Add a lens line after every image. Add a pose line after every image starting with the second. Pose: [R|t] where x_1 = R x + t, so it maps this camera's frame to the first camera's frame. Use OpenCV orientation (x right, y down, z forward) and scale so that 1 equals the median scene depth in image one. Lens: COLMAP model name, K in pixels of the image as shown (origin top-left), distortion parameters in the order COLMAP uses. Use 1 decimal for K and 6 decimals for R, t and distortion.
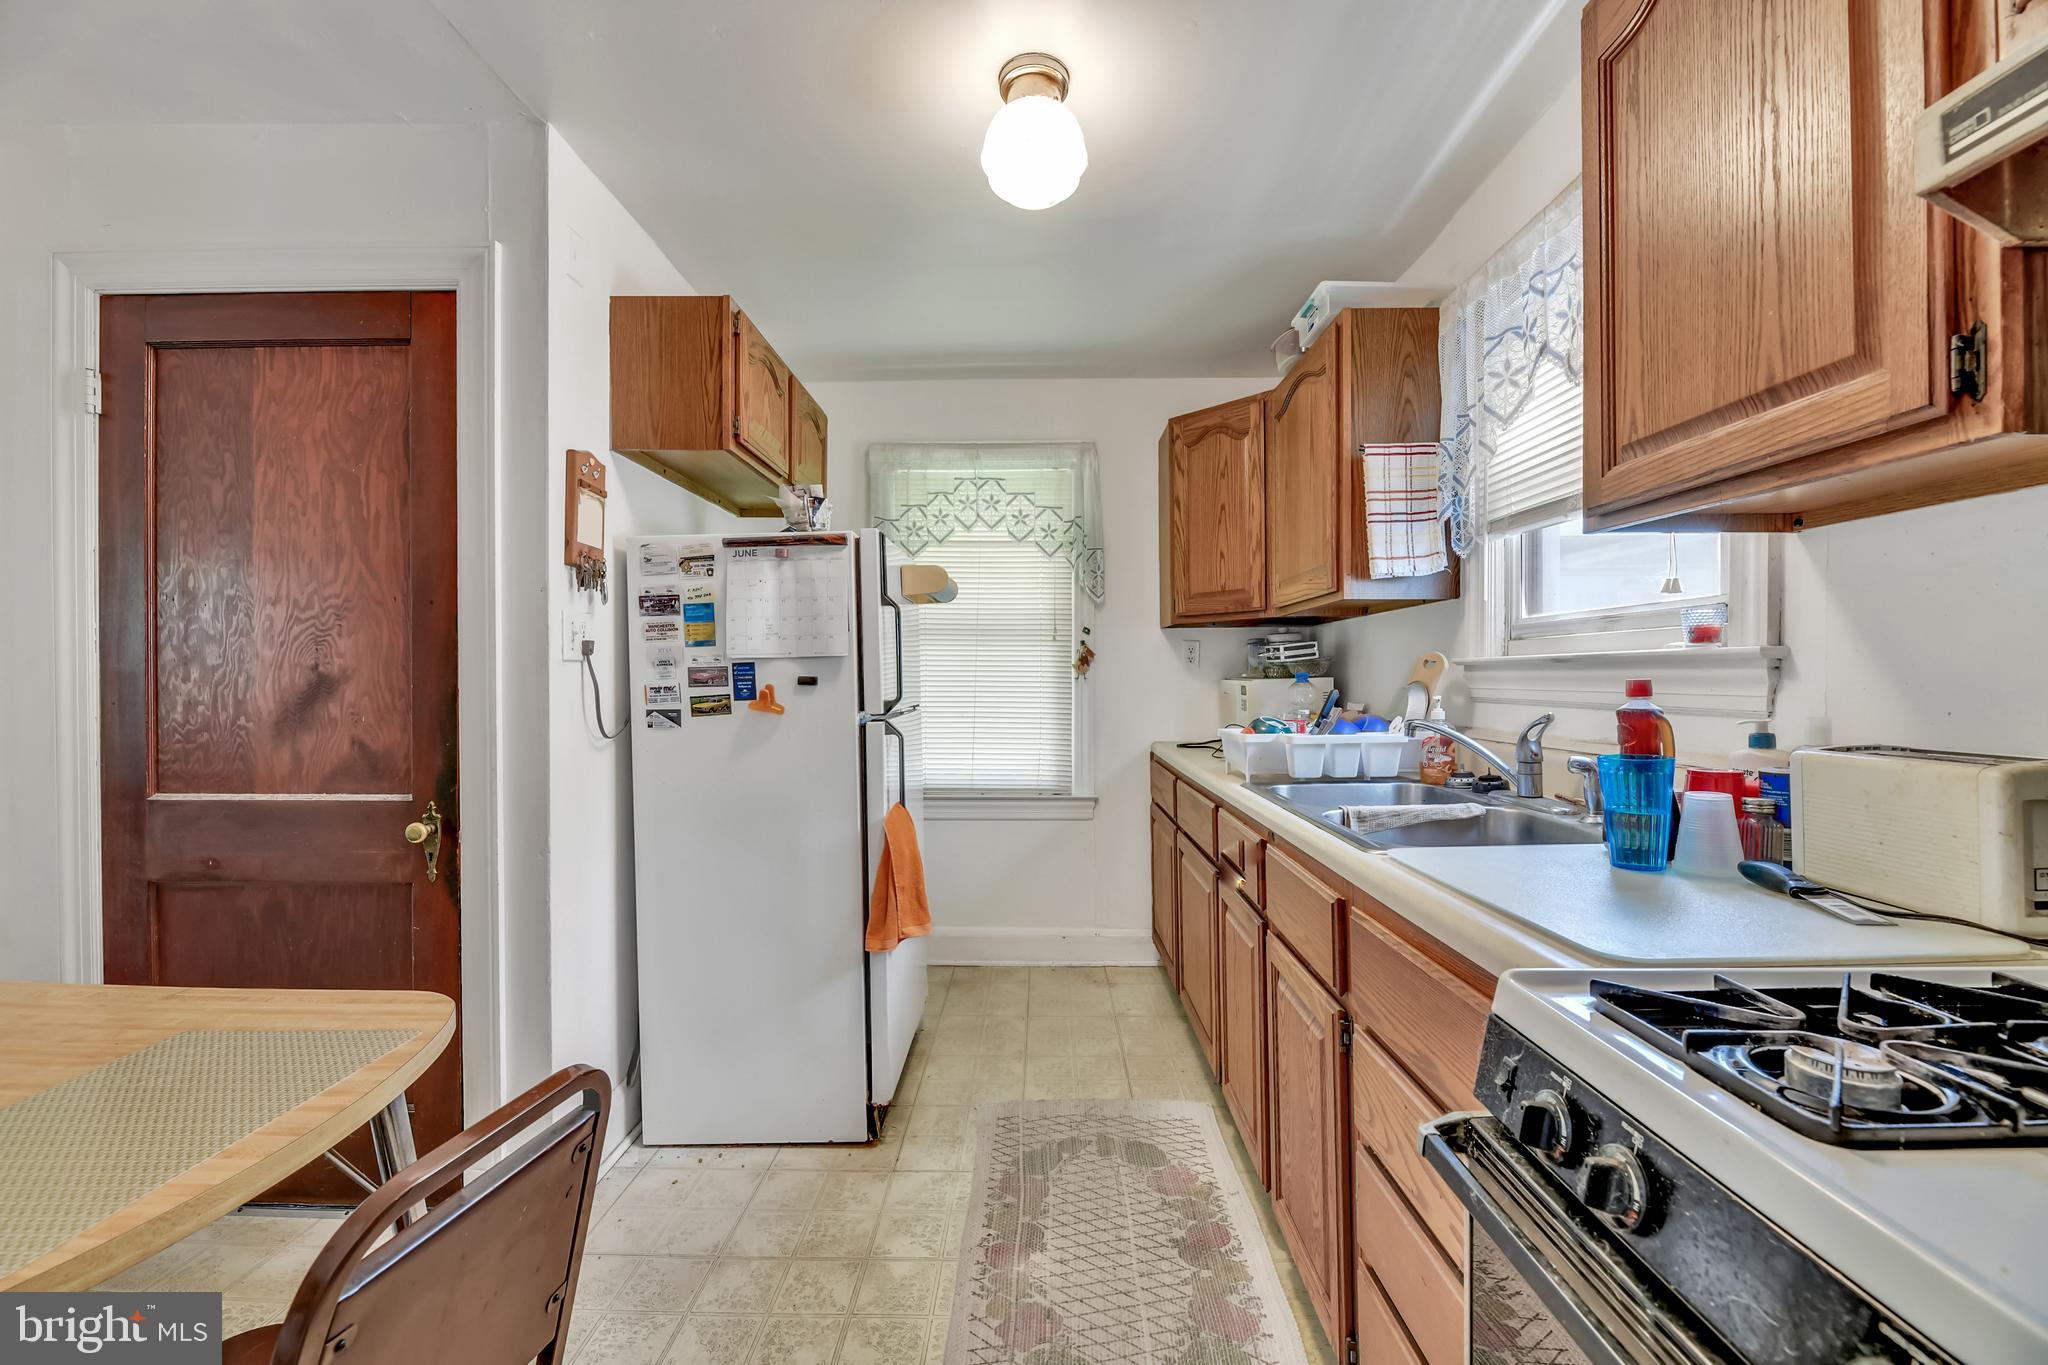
lens RADIAL K [[828.2, 0, 1024.0], [0, 828.2, 682.5], [0, 0, 1]] dist [0.000111, -0.005176]
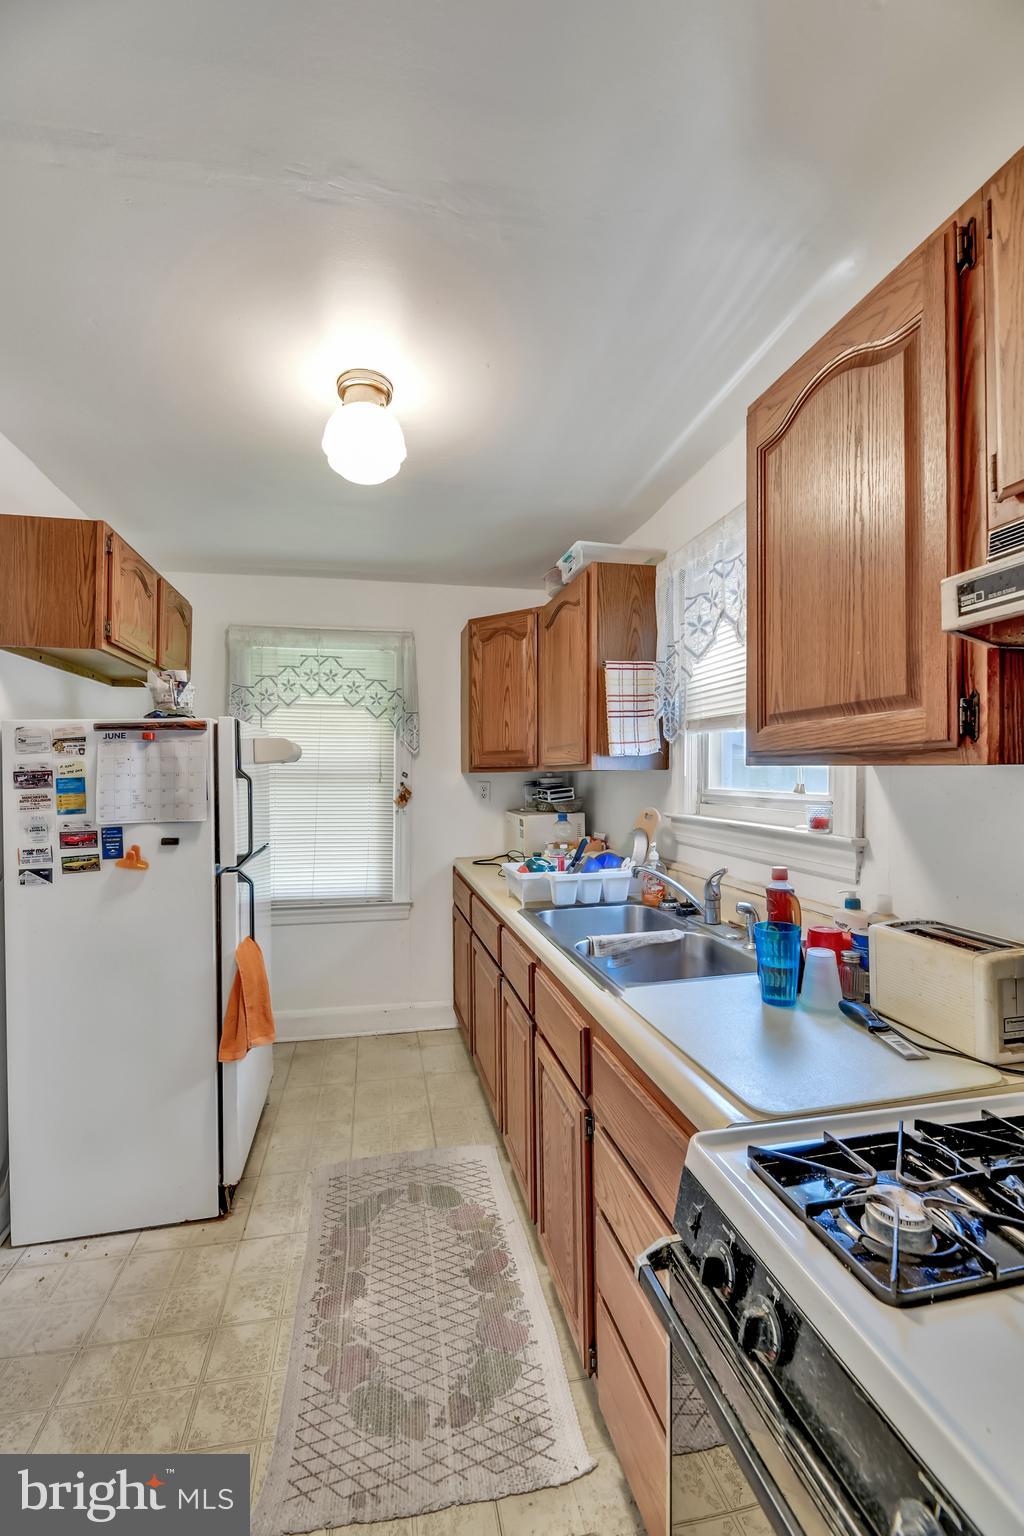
lens RADIAL K [[629.6, 0, 489.9], [0, 629.6, 770.3], [0, 0, 1]] dist [-0.000750, -0.004870]
pose [[0.978845, 0.009613, 0.204380, 0.006814], [-0.007170, 0.999894, -0.012691, -0.104229], [-0.204480, 0.010957, 0.978809, 0.006867]]
